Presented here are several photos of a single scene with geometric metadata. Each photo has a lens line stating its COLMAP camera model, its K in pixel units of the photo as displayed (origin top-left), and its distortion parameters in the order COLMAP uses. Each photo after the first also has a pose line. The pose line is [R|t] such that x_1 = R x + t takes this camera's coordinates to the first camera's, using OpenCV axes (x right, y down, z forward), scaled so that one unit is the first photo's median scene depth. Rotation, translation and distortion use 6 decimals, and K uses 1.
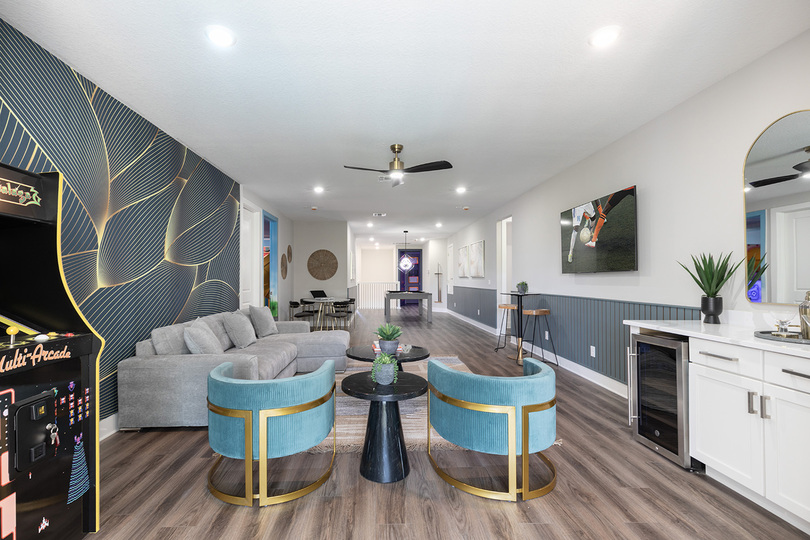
lens RADIAL K [[365.4, 0, 403.9], [0, 365.4, 278.2], [0, 0, 1]] dist [0.000043, -0.000002]
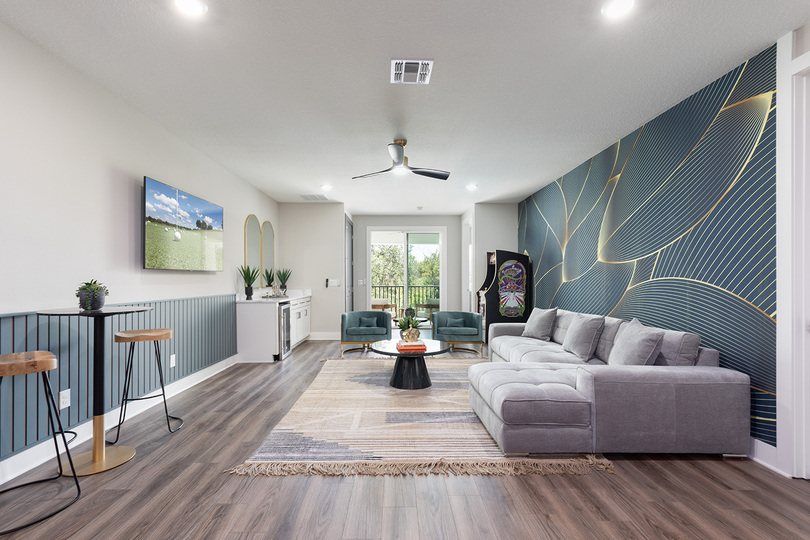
lens RADIAL K [[365.4, 0, 403.9], [0, 365.4, 278.2], [0, 0, 1]] dist [0.000043, -0.000002]
pose [[-0.999119, 0.000016, 0.041960, -0.066900], [-0.000265, 0.999978, -0.006683, 0.010547], [-0.041959, -0.006688, -0.999097, 1.854527]]
